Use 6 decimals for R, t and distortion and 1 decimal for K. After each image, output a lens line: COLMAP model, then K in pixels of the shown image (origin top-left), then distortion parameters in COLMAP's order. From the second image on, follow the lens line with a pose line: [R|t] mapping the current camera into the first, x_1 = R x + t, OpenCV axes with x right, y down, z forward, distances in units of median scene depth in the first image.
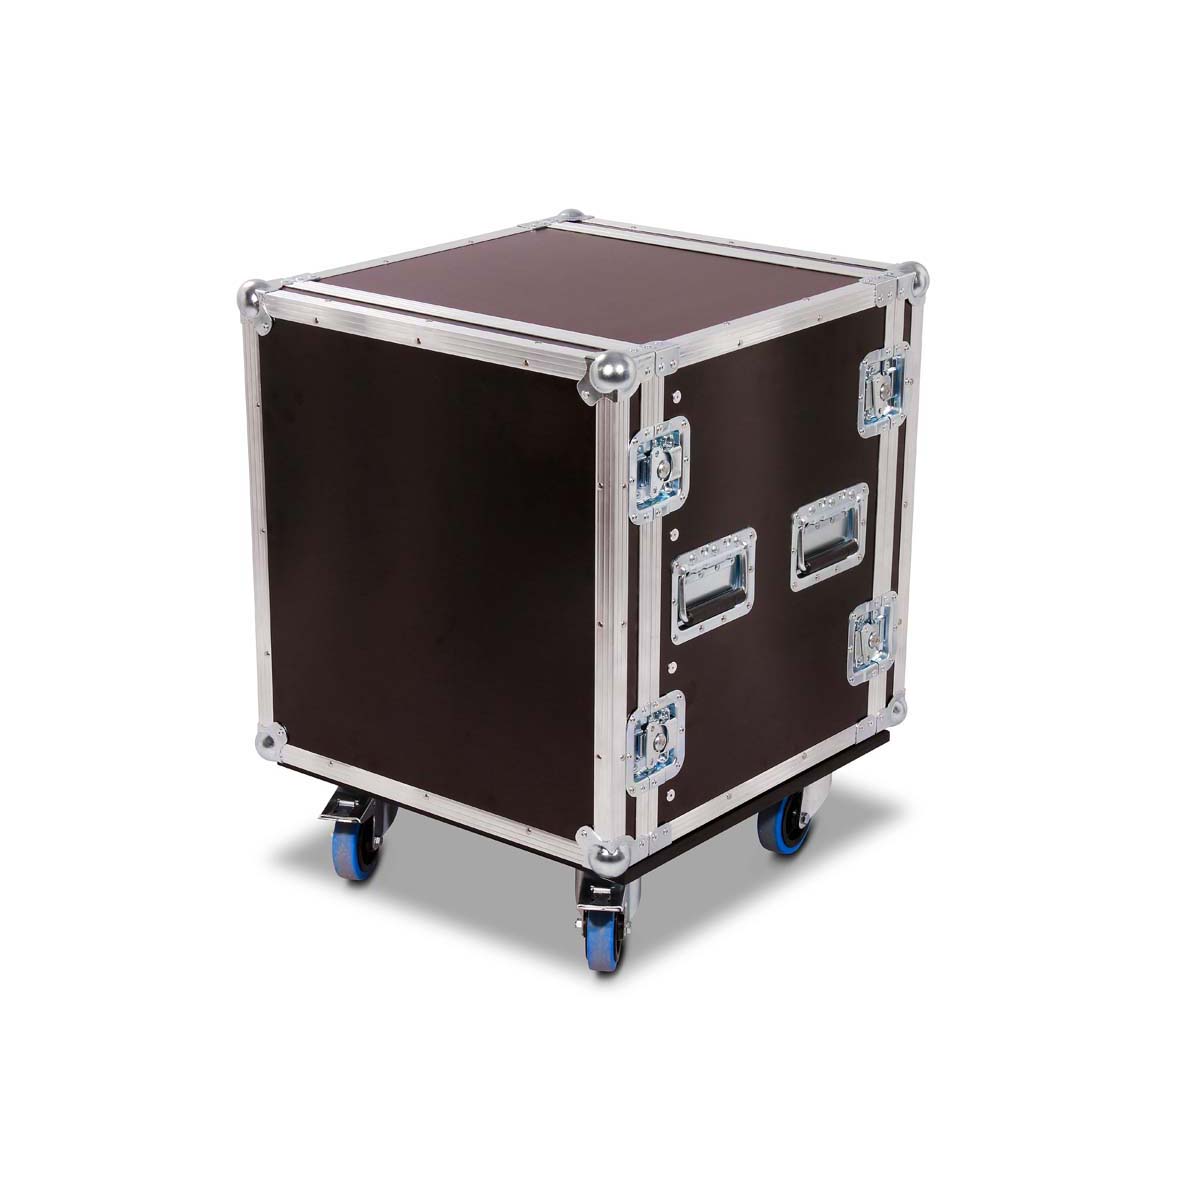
lens RADIAL K [[2658.5, 0, 599.6], [0, 2658.5, 601.2], [0, 0, 1]] dist [0.737479, 0.000000]
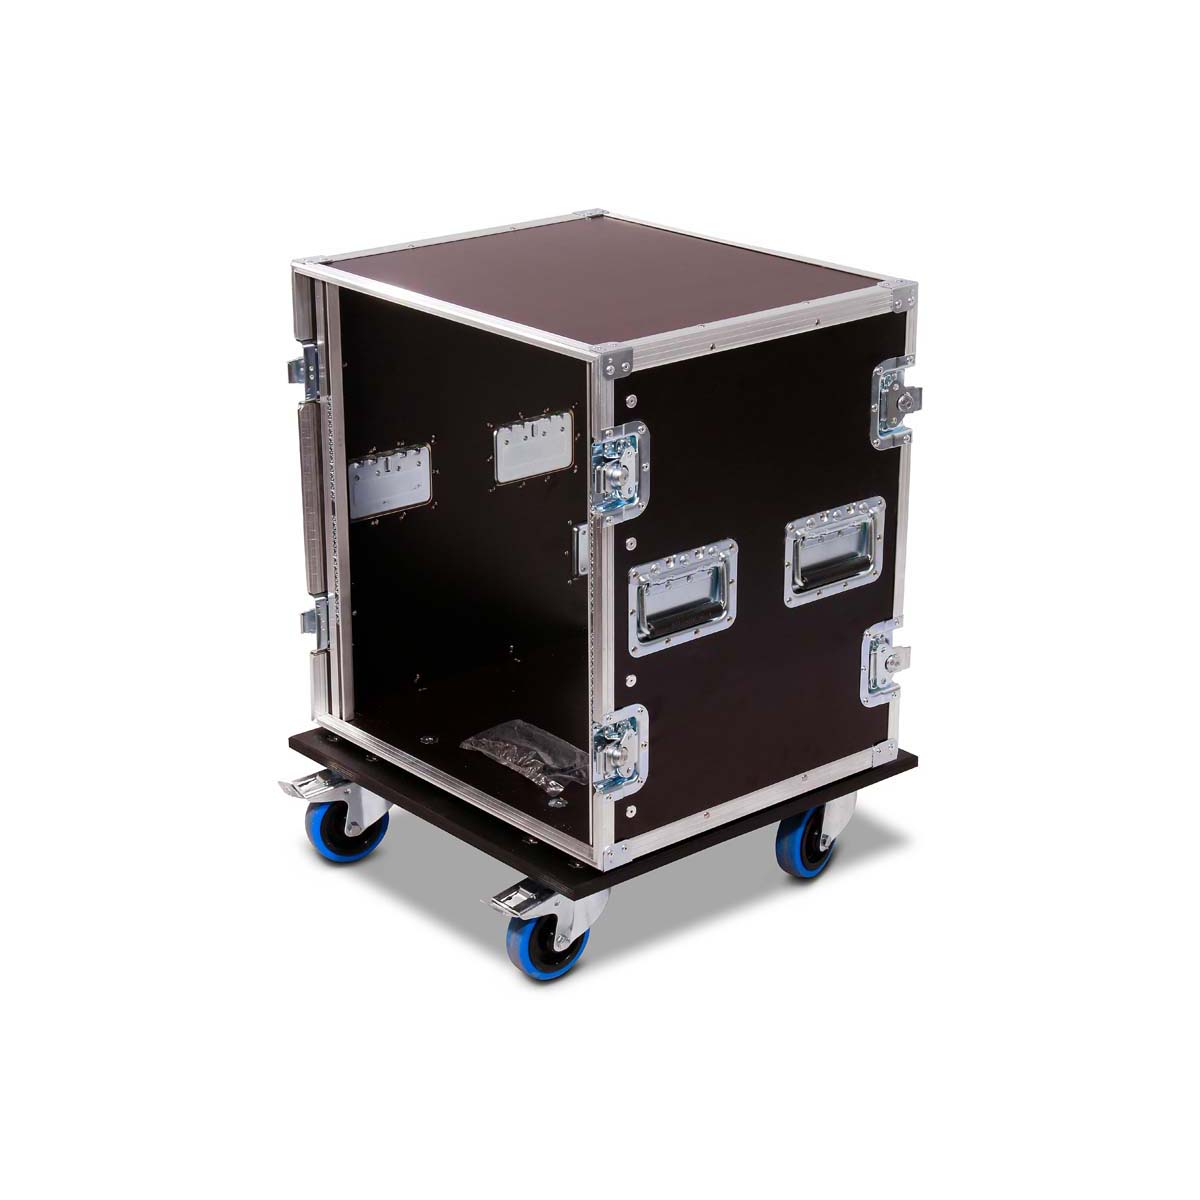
lens RADIAL K [[2658.5, 0, 610.5], [0, 2658.5, 597.6], [0, 0, 1]] dist [0.737479, 0.000000]
pose [[0.983529, 0.057275, -0.171435, 0.174098], [-0.054646, 0.998305, 0.020024, -0.022622], [0.172292, -0.010326, 0.984992, 0.045013]]
